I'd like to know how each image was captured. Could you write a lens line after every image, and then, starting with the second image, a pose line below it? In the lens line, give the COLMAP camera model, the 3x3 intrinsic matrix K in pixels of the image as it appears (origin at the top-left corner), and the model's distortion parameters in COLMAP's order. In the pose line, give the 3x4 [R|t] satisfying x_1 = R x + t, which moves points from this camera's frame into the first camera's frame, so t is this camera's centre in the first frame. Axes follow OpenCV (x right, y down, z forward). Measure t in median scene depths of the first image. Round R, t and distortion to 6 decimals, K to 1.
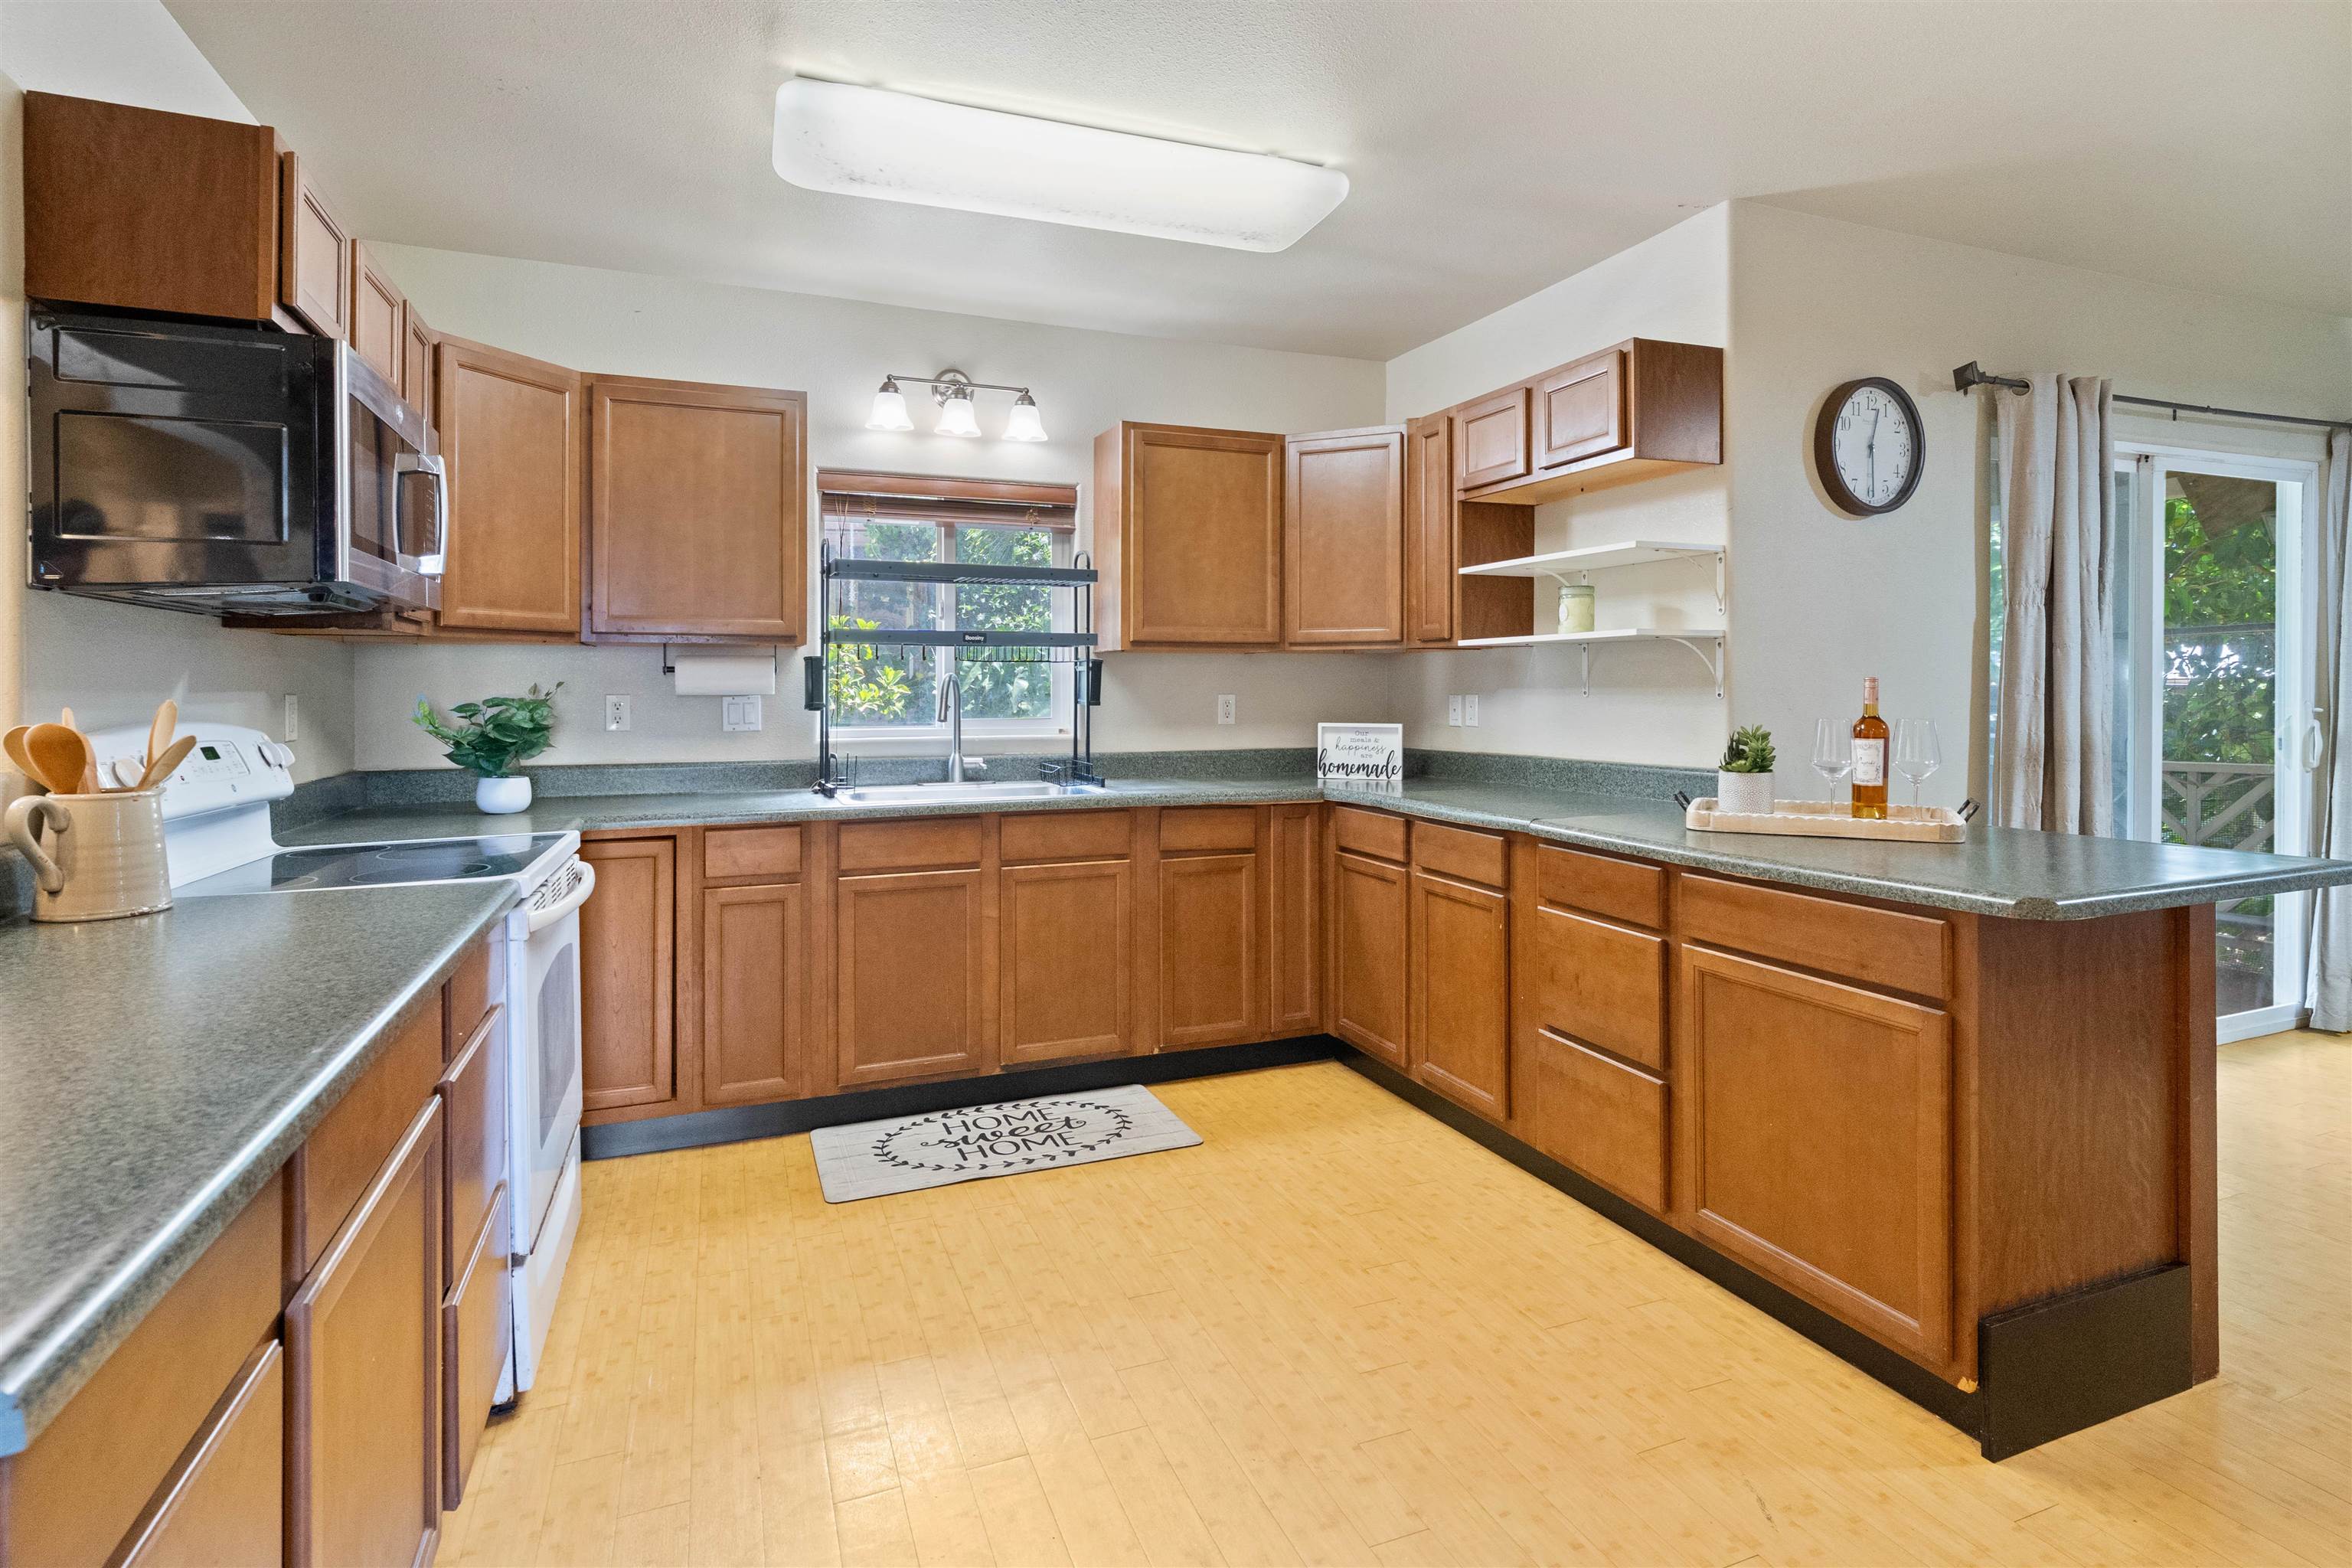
lens RADIAL K [[1158.0, 0, 1171.9], [0, 1158.0, 692.1], [0, 0, 1]] dist [-0.000752, -0.000164]
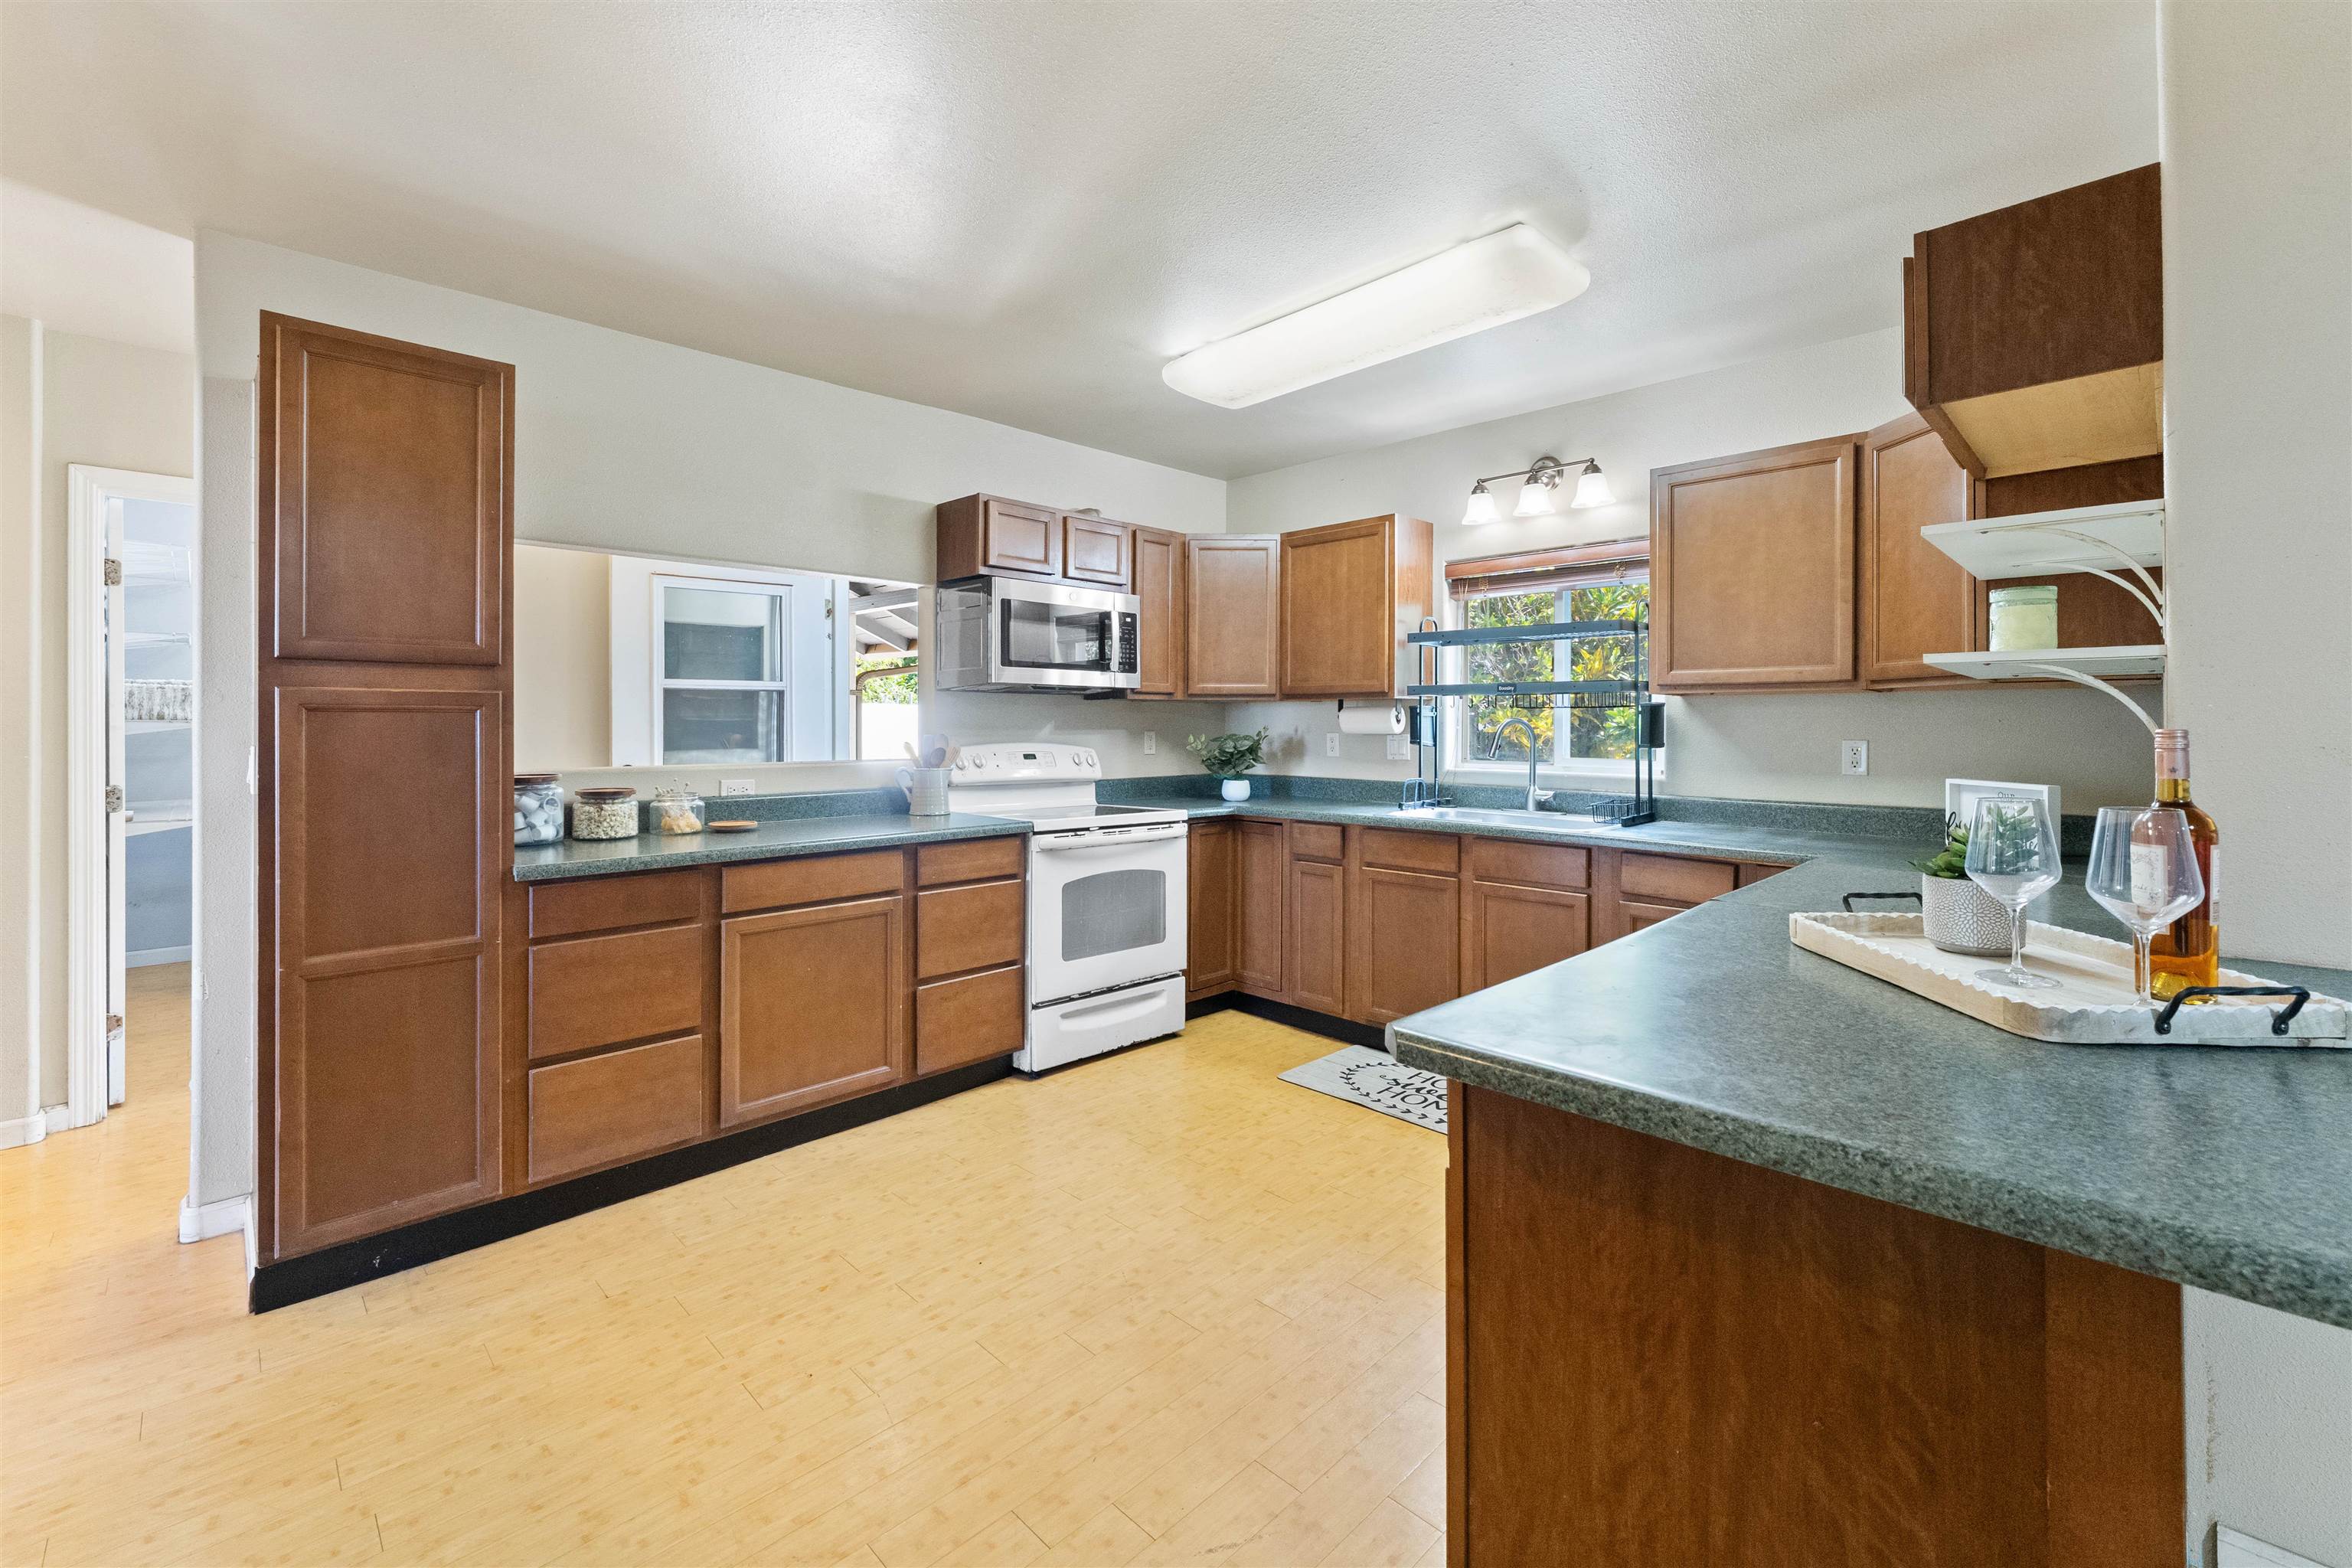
lens RADIAL K [[975.4, 0, 1177.6], [0, 975.4, 724.2], [0, 0, 1]] dist [-0.000726, -0.000067]
pose [[0.392663, 0.003770, -0.919675, 0.653569], [-0.007075, 0.999974, 0.001078, -0.009228], [0.919655, 0.006084, 0.392679, 0.317121]]
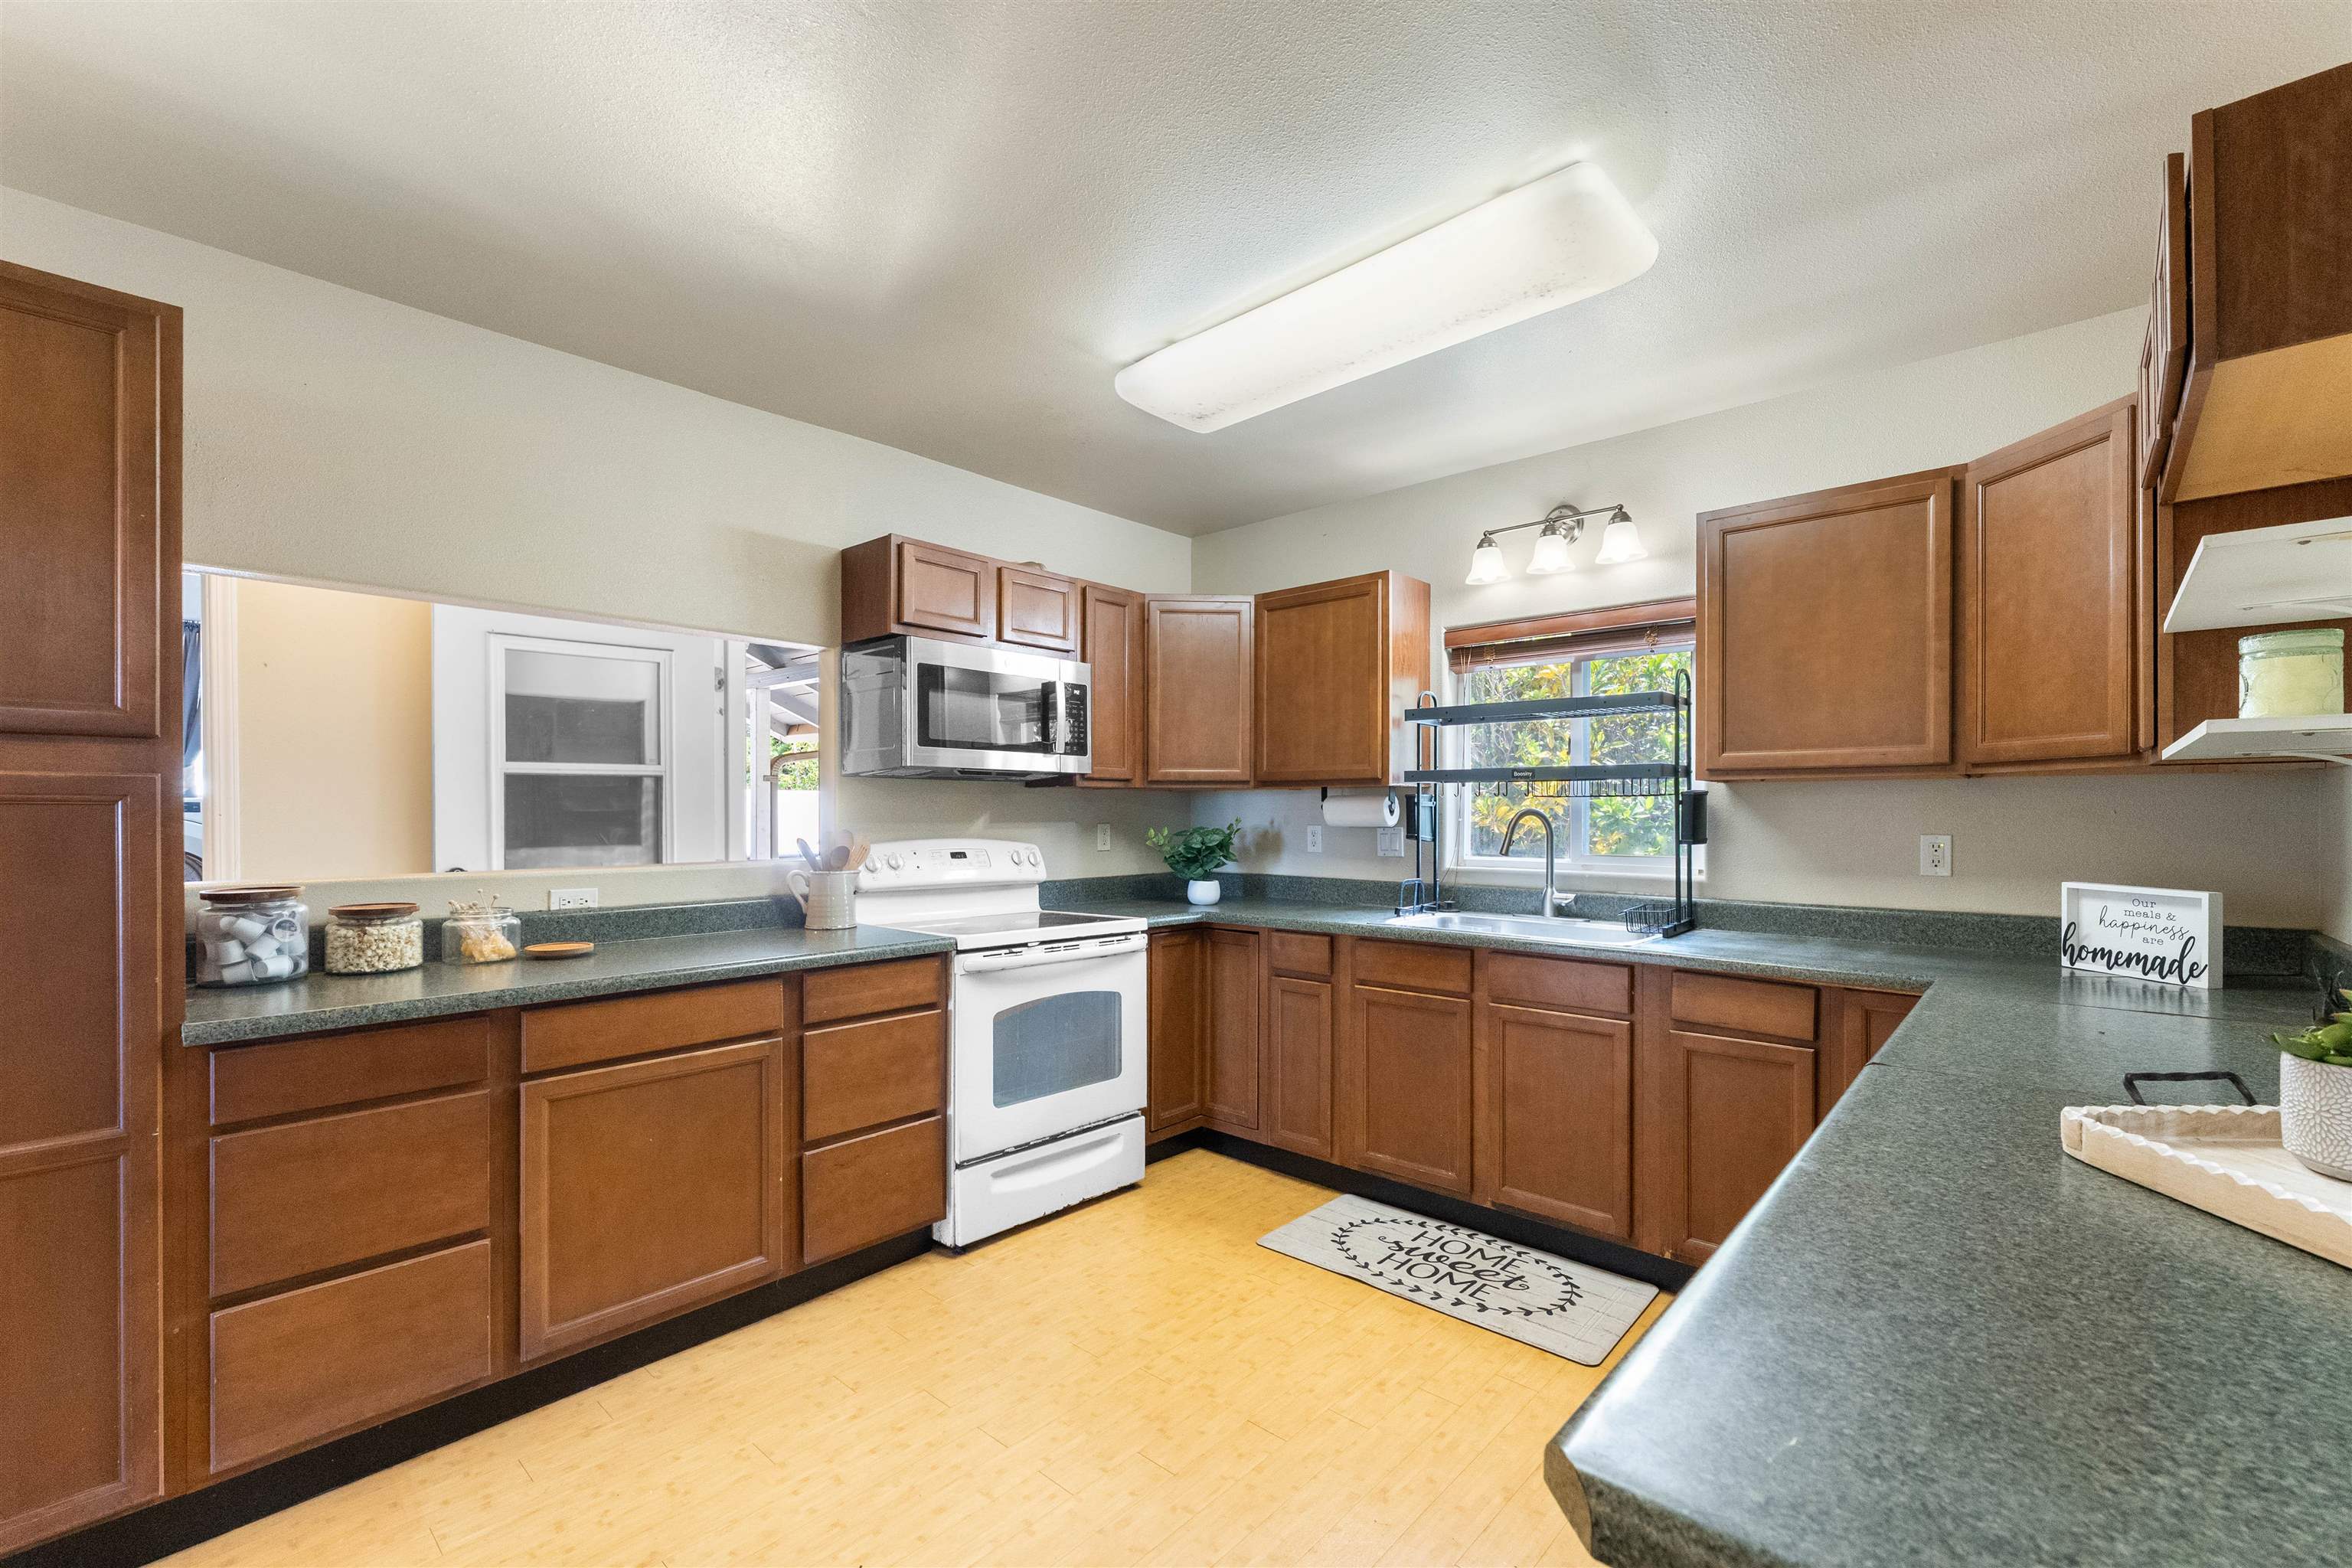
lens RADIAL K [[984.0, 0, 1200.5], [0, 984.0, 812.8], [0, 0, 1]] dist [-0.000003, 0.000035]
pose [[0.450100, 0.003083, -0.892973, 0.496561], [-0.005366, 0.999985, 0.000748, -0.012576], [0.892962, 0.004455, 0.450110, 0.386948]]
